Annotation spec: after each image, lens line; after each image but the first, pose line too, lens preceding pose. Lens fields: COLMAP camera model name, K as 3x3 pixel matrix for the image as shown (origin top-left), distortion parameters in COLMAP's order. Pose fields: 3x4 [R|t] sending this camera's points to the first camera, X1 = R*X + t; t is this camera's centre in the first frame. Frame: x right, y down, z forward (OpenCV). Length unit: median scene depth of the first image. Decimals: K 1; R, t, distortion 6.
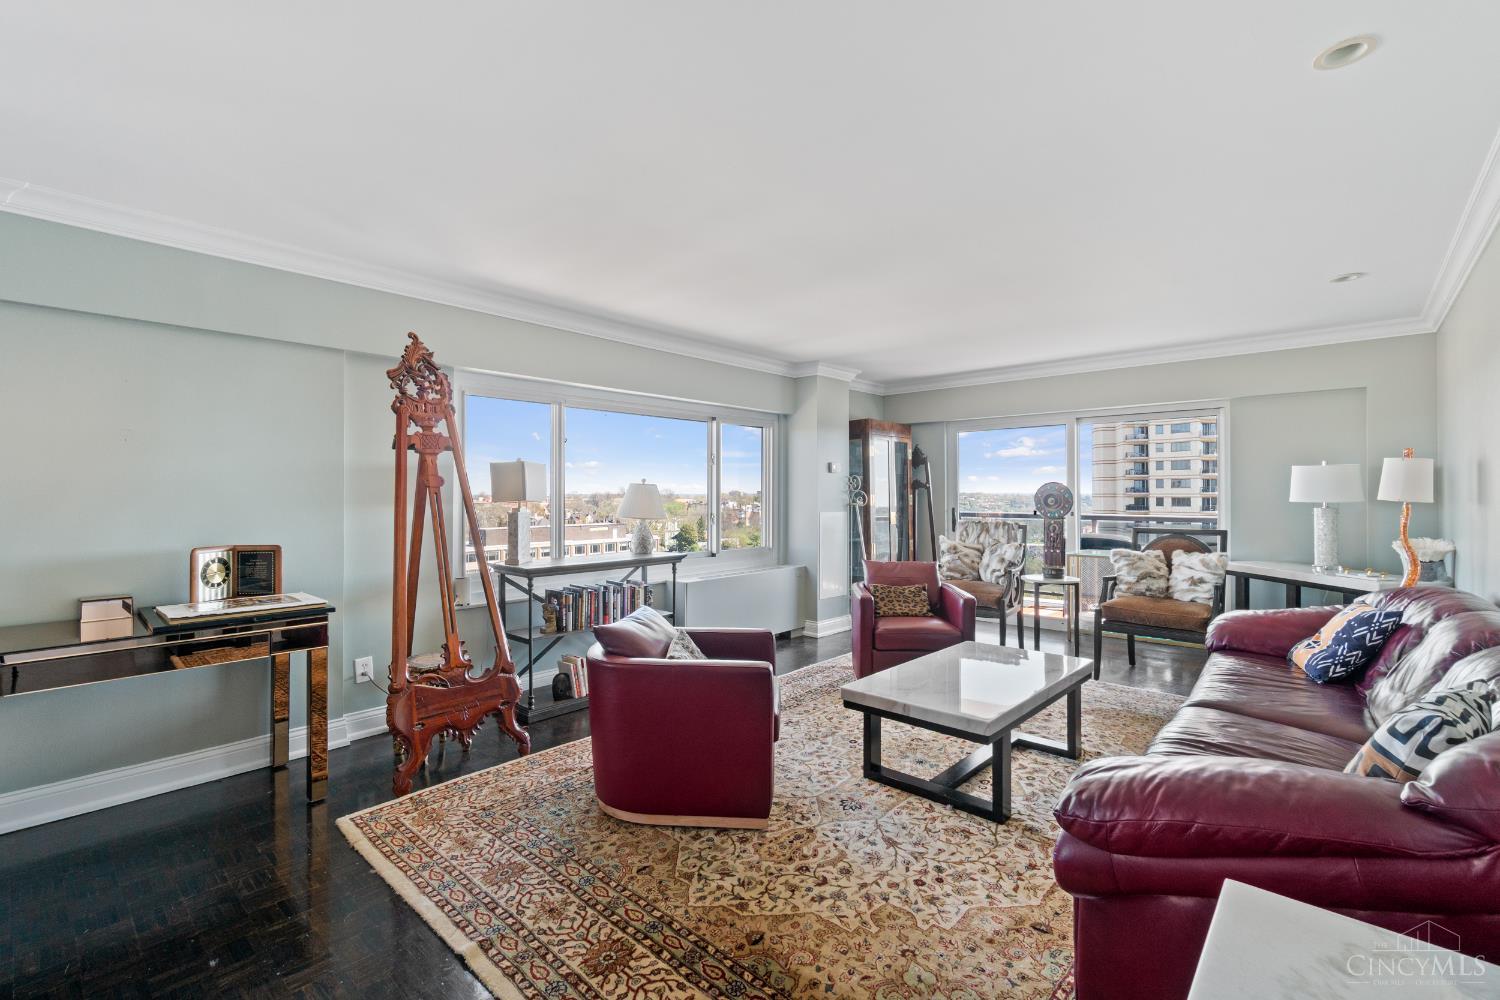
lens RADIAL K [[653.7, 0, 750.0], [0, 653.7, 500.0], [0, 0, 1]] dist [-0.004326, -0.000190]
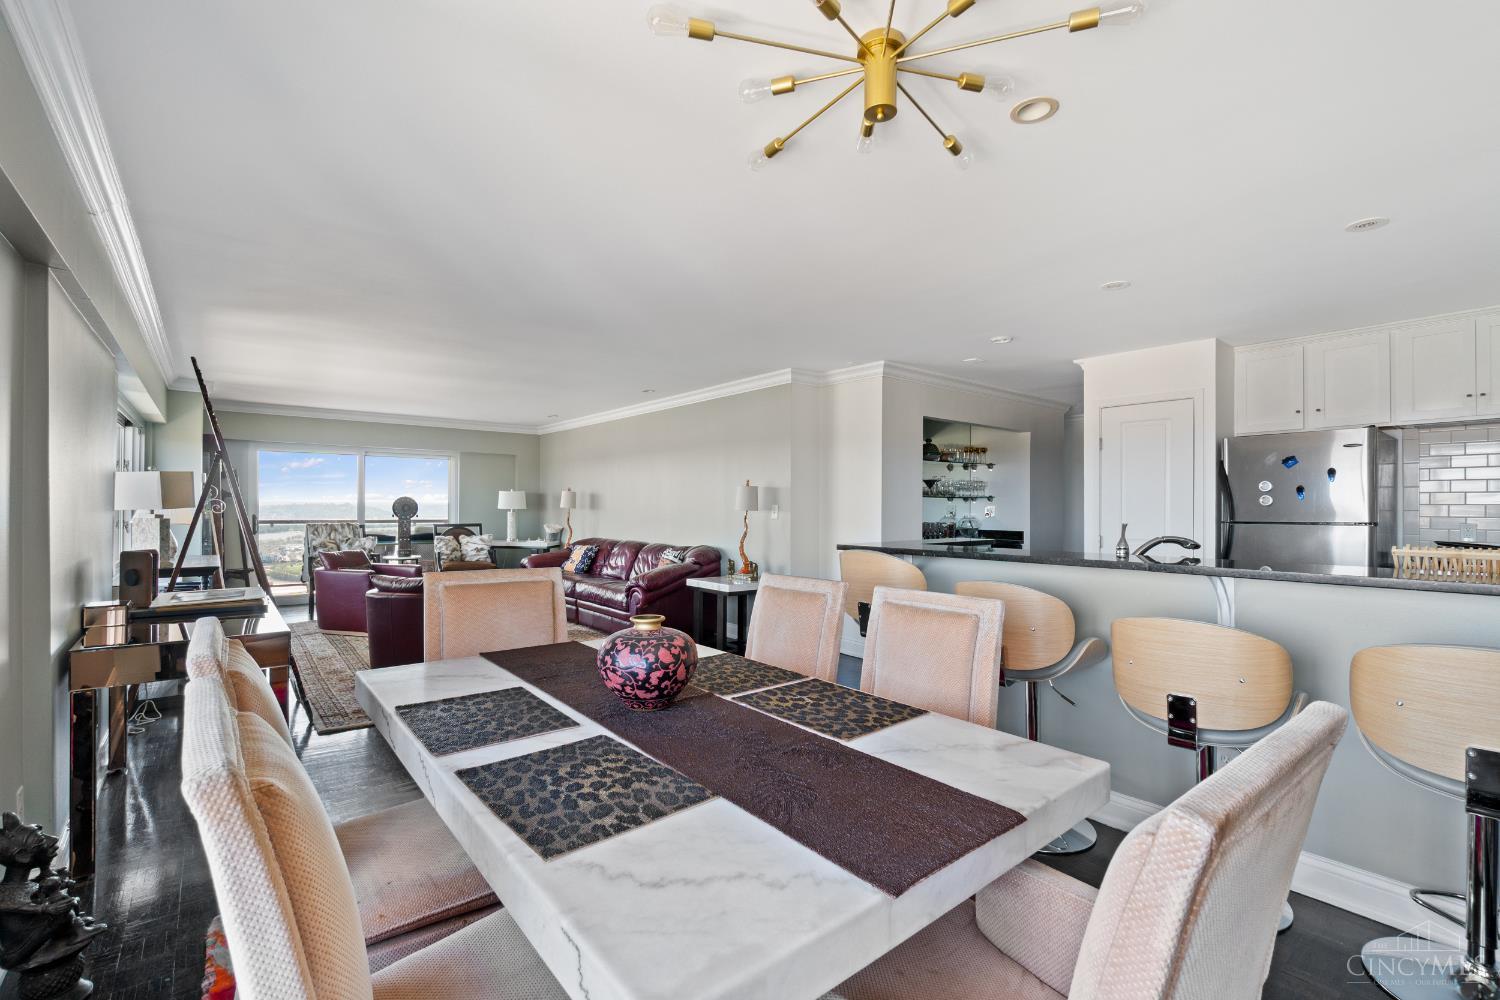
lens RADIAL K [[653.7, 0, 750.0], [0, 653.7, 500.0], [0, 0, 1]] dist [-0.004326, -0.000190]
pose [[0.152930, 0.011788, 0.988167, -1.076723], [0.003112, 0.999918, -0.012410, 0.004395], [-0.988232, 0.004973, 0.152881, -0.081069]]
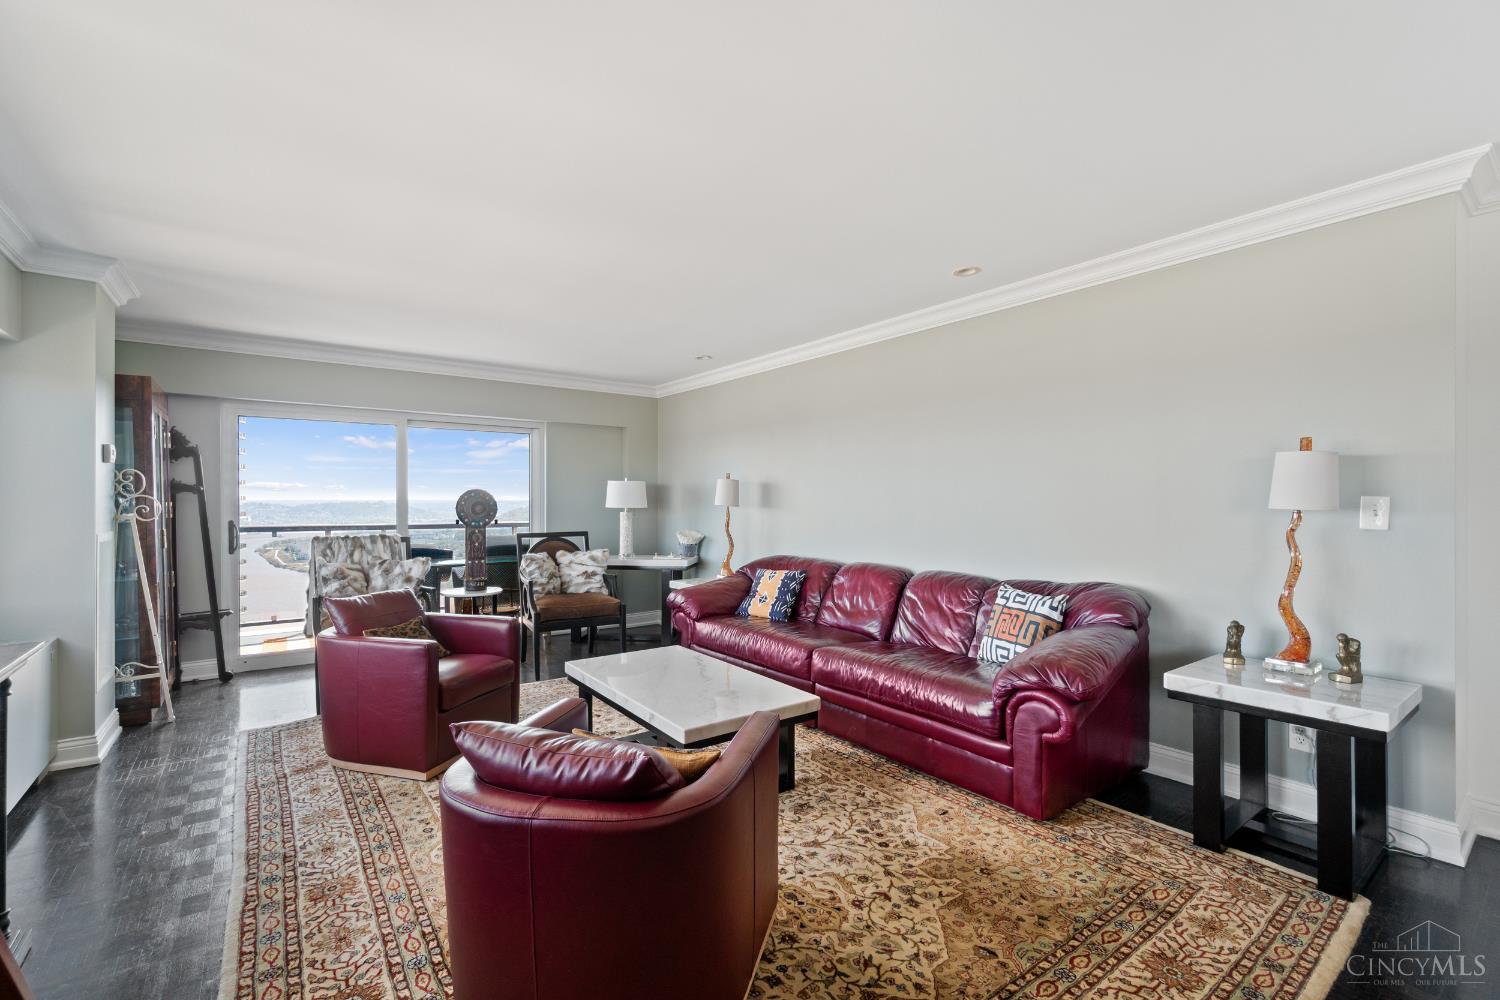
lens RADIAL K [[652.1, 0, 746.4], [0, 652.1, 507.6], [0, 0, 1]] dist [-0.002815, 0.000164]
pose [[0.197568, -0.006949, 0.980265, -0.417199], [0.010124, 0.999936, 0.005048, -0.000852], [-0.980237, 0.008927, 0.197626, 0.475131]]
